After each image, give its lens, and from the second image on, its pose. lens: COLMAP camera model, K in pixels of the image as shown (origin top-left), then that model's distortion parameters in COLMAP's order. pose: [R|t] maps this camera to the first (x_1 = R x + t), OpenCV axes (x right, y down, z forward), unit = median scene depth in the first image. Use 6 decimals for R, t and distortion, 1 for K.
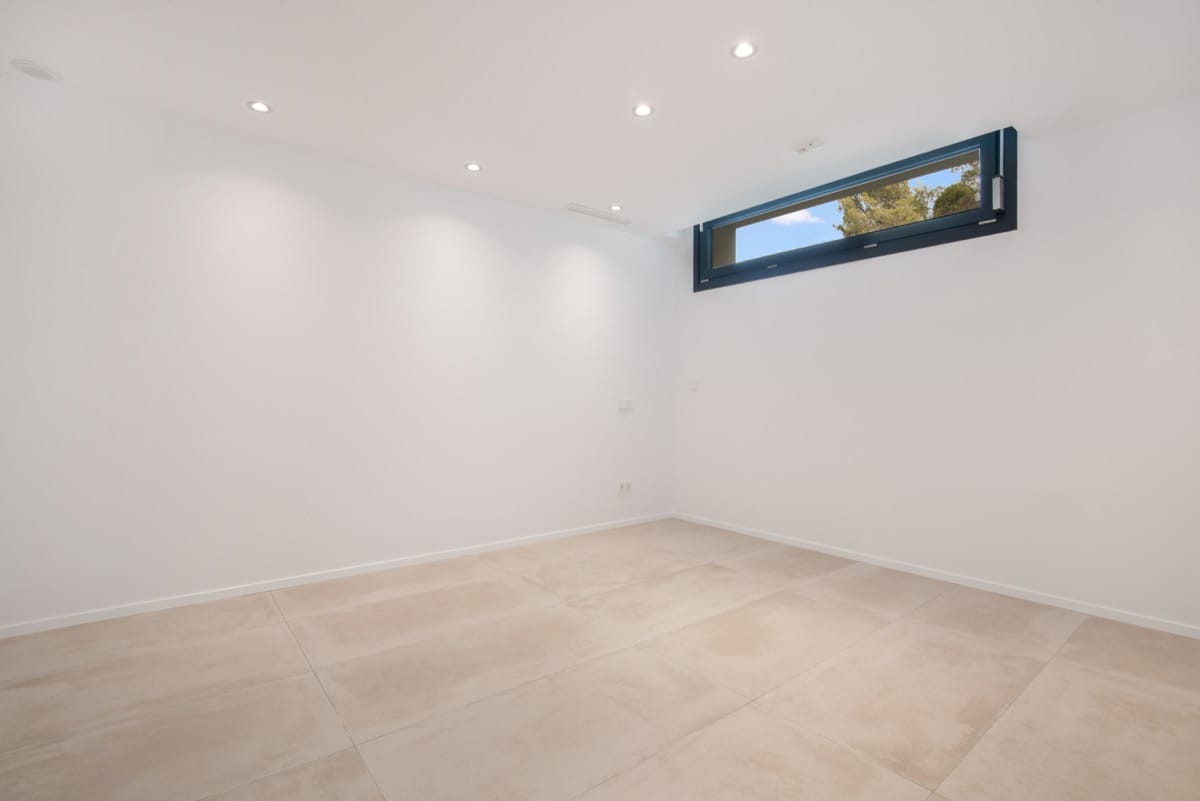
lens RADIAL K [[569.7, 0, 600.0], [0, 569.7, 400.5], [0, 0, 1]] dist [-0.019576, 0.000645]
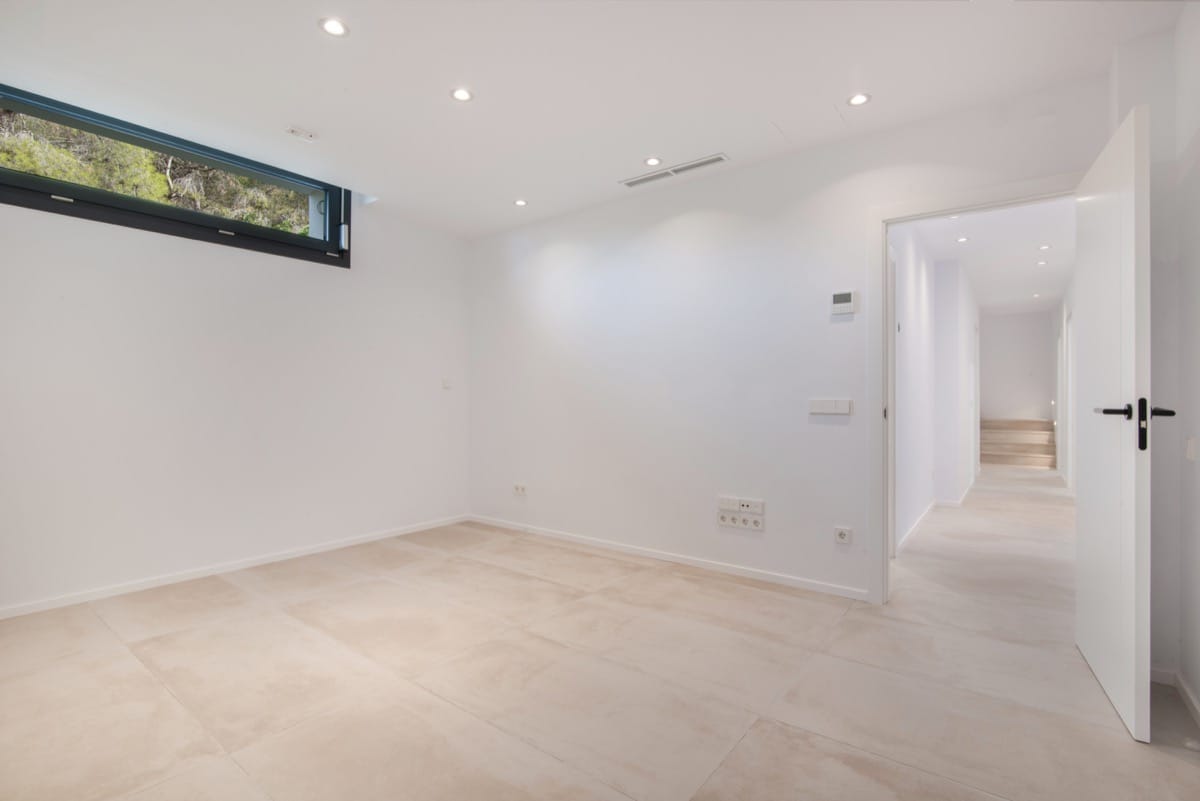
lens RADIAL K [[569.7, 0, 600.0], [0, 569.7, 400.5], [0, 0, 1]] dist [-0.019576, 0.000645]
pose [[-0.273937, 0.000700, 0.961748, -0.704653], [0.009272, 0.999955, 0.001913, 0.010267], [-0.961703, 0.009441, -0.273931, 0.799401]]
